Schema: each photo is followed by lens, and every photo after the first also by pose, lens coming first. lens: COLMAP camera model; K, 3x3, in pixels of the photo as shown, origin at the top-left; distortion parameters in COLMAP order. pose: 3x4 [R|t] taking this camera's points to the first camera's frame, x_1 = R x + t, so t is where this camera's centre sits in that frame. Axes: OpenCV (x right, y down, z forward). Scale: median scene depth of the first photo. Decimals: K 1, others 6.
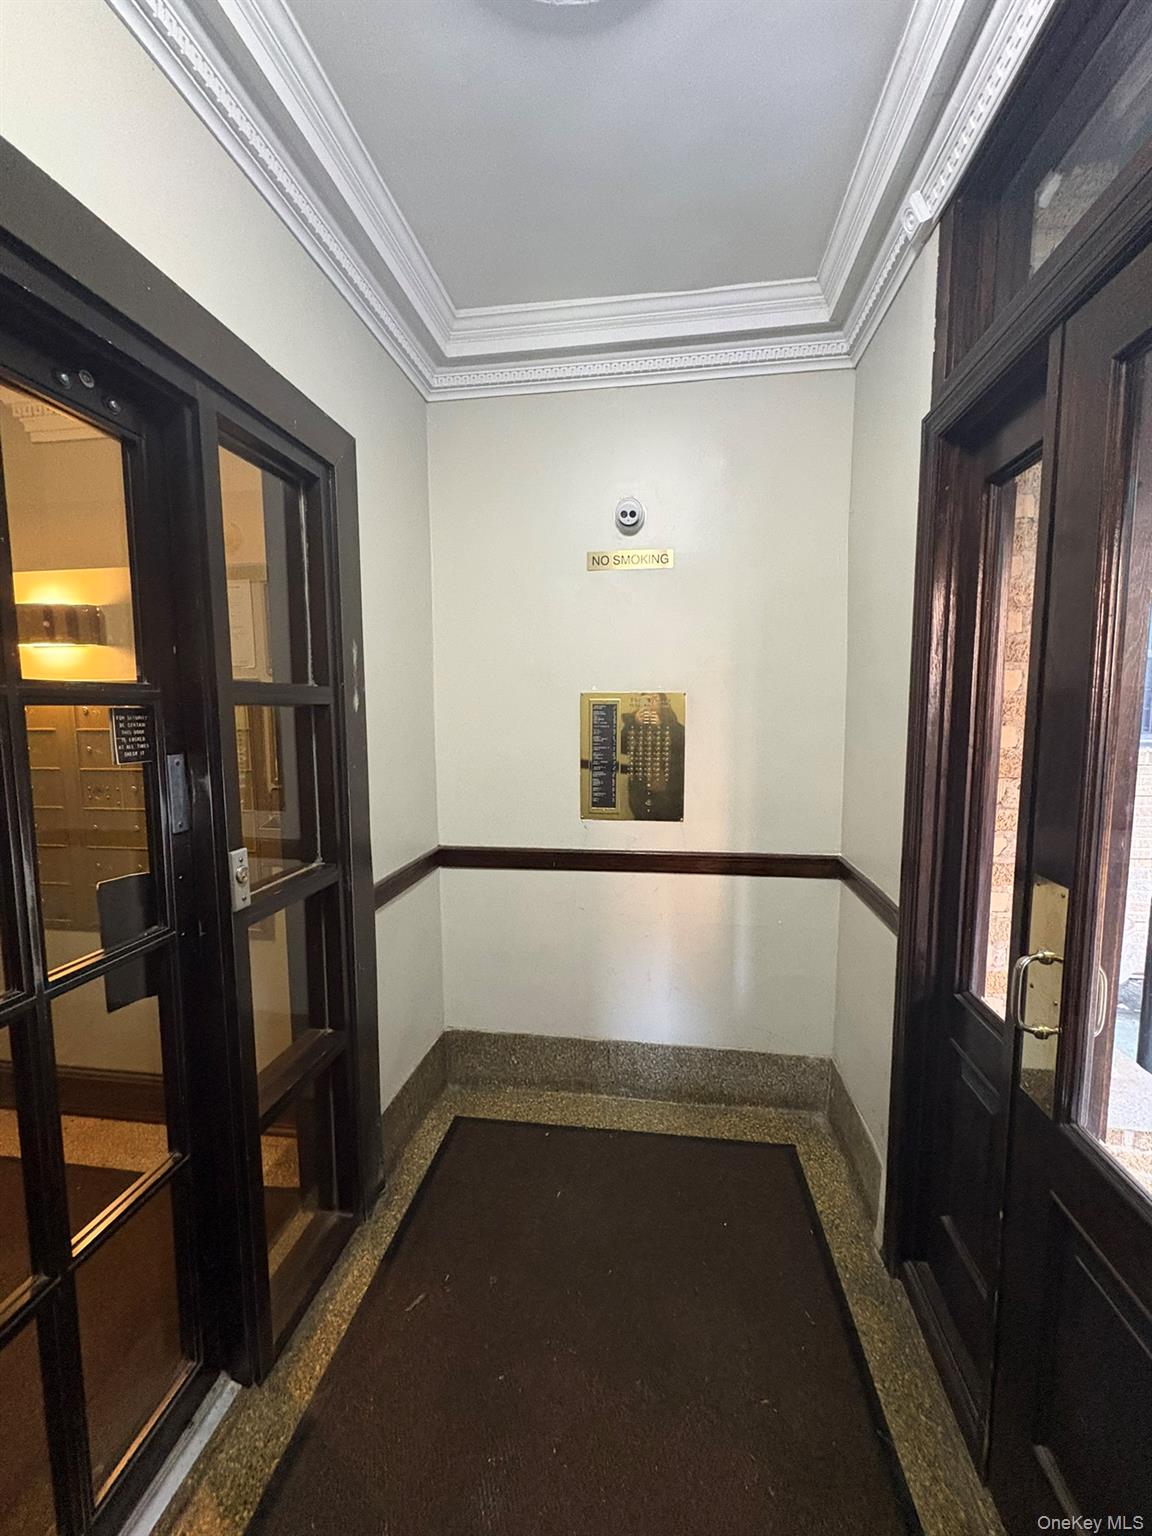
lens RADIAL K [[611.8, 0, 577.3], [0, 611.8, 764.4], [0, 0, 1]] dist [0.000210, 0.000261]
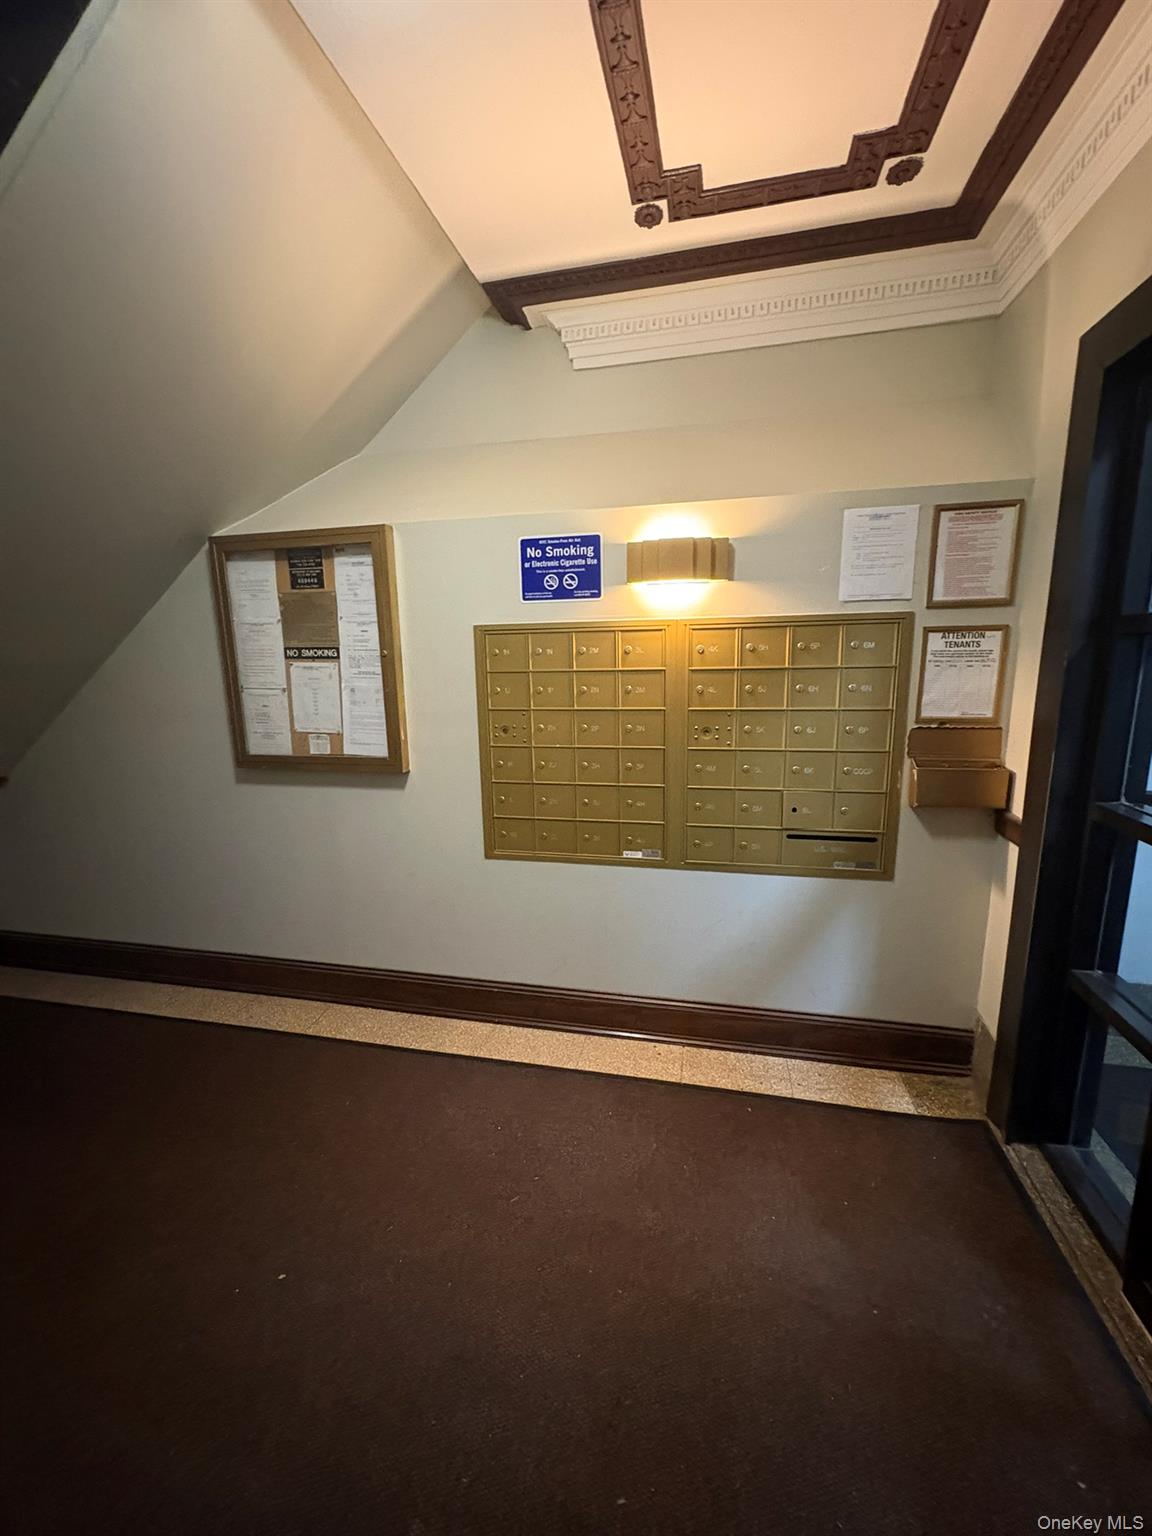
lens RADIAL K [[611.8, 0, 579.8], [0, 611.8, 767.6], [0, 0, 1]] dist [0.000210, 0.000261]
pose [[0.997142, 0.003211, -0.075481, -0.915328], [0.003444, 0.996125, 0.087878, 0.014401], [0.075471, -0.087886, 0.993267, -0.010948]]
